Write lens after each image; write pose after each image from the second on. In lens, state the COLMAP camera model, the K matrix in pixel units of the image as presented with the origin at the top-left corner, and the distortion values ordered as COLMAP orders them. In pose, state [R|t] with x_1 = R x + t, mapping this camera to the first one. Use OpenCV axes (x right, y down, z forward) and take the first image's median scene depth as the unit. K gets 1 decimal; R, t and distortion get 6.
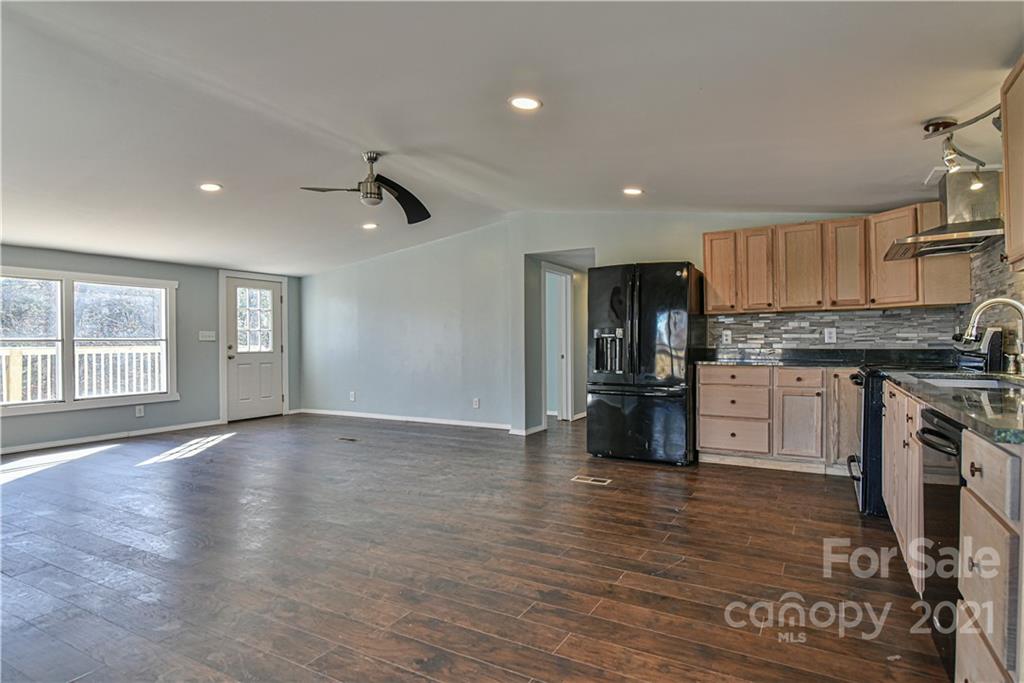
lens RADIAL K [[560.1, 0, 512.0], [0, 560.1, 341.5], [0, 0, 1]] dist [-0.001914, -0.000460]
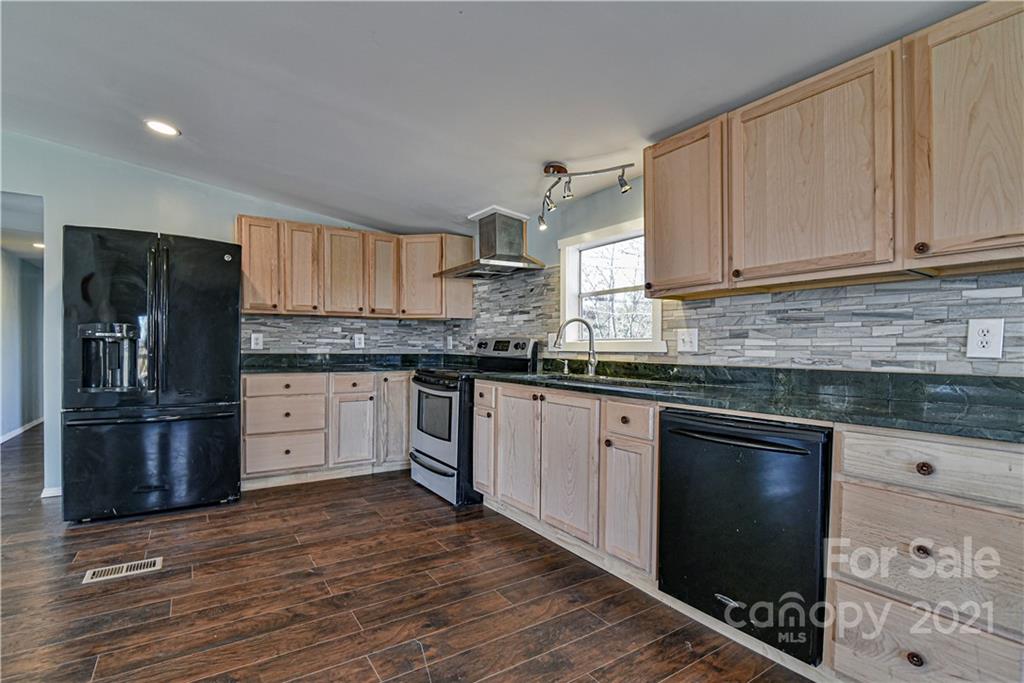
lens RADIAL K [[477.3, 0, 498.5], [0, 477.3, 350.3], [0, 0, 1]] dist [-0.016342, -0.000375]
pose [[0.462772, 0.003687, 0.886470, -0.116189], [-0.012806, 0.999915, 0.002527, 0.001092], [-0.886385, -0.012522, 0.462780, 0.369238]]
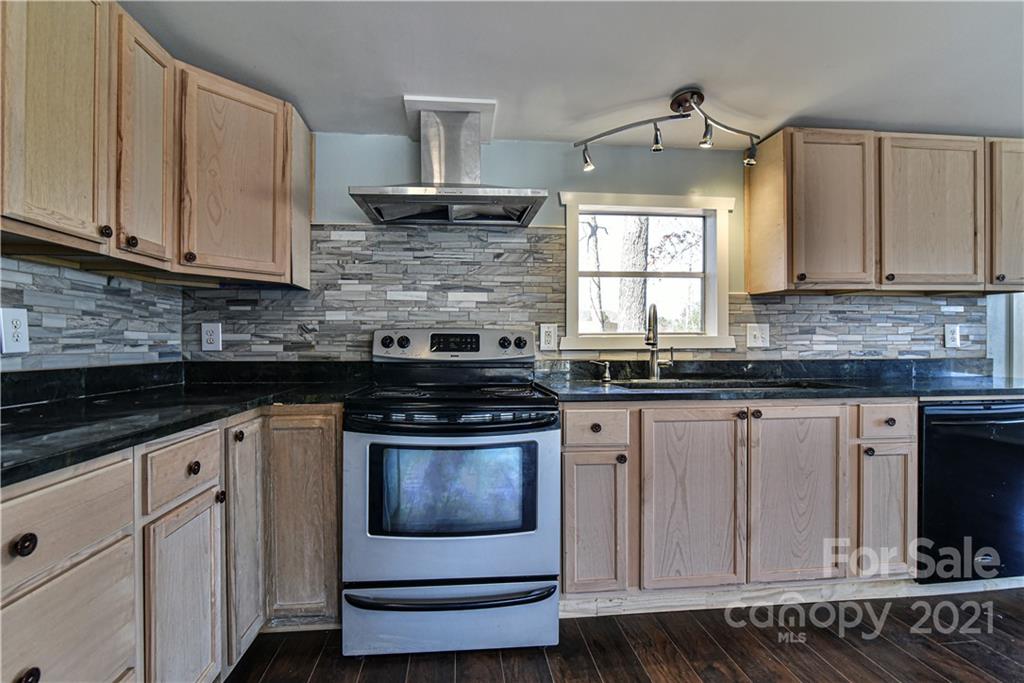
lens RADIAL K [[490.2, 0, 495.3], [0, 490.2, 343.7], [0, 0, 1]] dist [-0.015441, 0.000392]
pose [[-0.569030, 0.006194, 0.822293, 0.181598], [0.003419, 0.999981, -0.005166, -0.000837], [-0.822310, -0.000129, -0.569040, 0.985005]]
